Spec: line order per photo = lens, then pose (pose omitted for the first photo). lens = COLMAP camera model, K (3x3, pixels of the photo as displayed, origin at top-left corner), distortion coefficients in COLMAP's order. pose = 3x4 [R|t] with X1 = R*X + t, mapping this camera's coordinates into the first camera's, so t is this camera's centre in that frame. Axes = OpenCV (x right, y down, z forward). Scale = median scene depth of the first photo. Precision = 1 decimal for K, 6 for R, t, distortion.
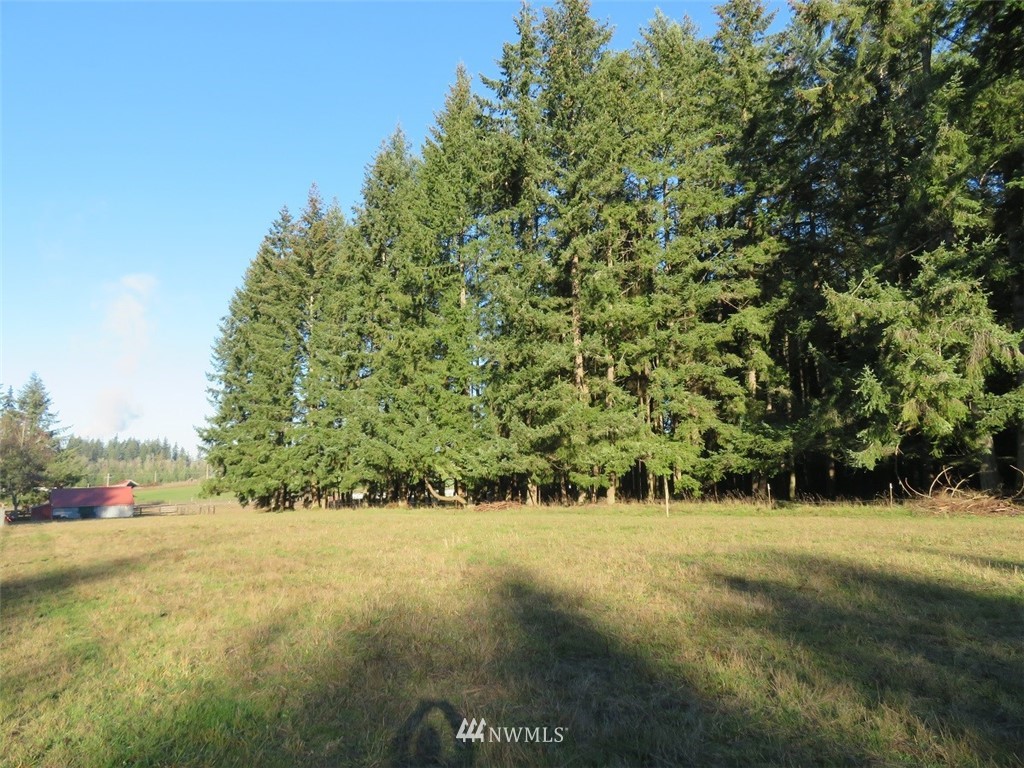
lens RADIAL K [[777.0, 0, 510.3], [0, 777.0, 384.8], [0, 0, 1]] dist [0.033470, -0.010986]
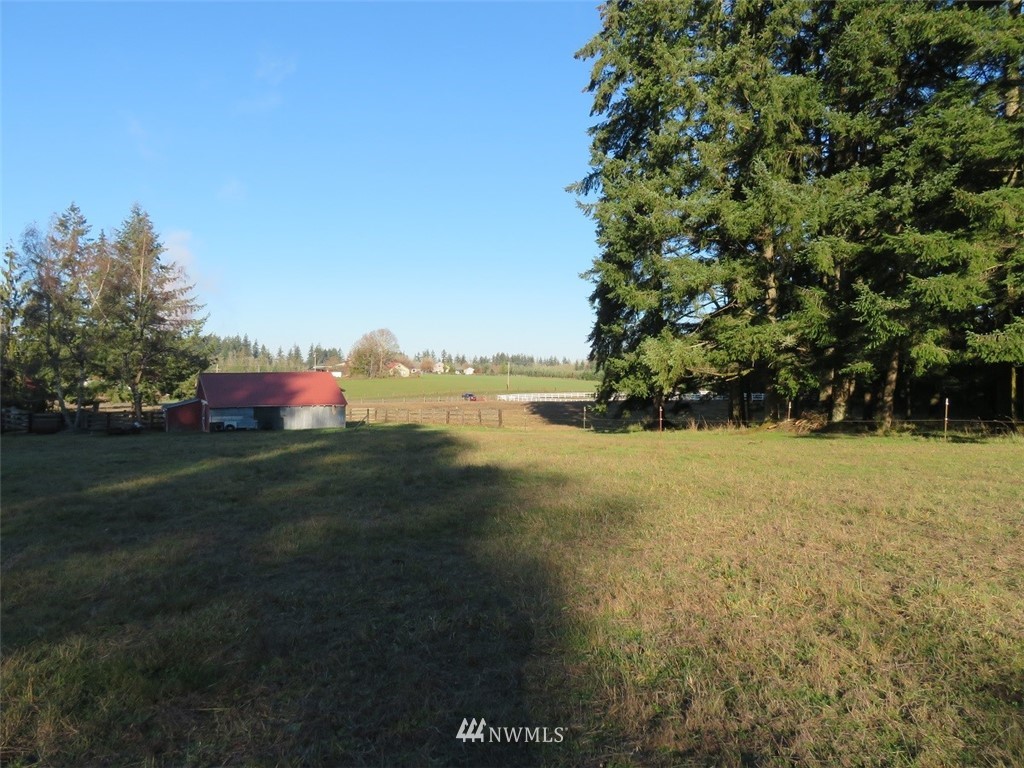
lens RADIAL K [[777.0, 0, 513.5], [0, 777.0, 382.9], [0, 0, 1]] dist [0.033470, -0.010986]
pose [[0.997434, 0.016628, -0.069635, -0.242726], [-0.008222, 0.992824, 0.119304, 0.053601], [0.071119, -0.118426, 0.990413, 0.353528]]
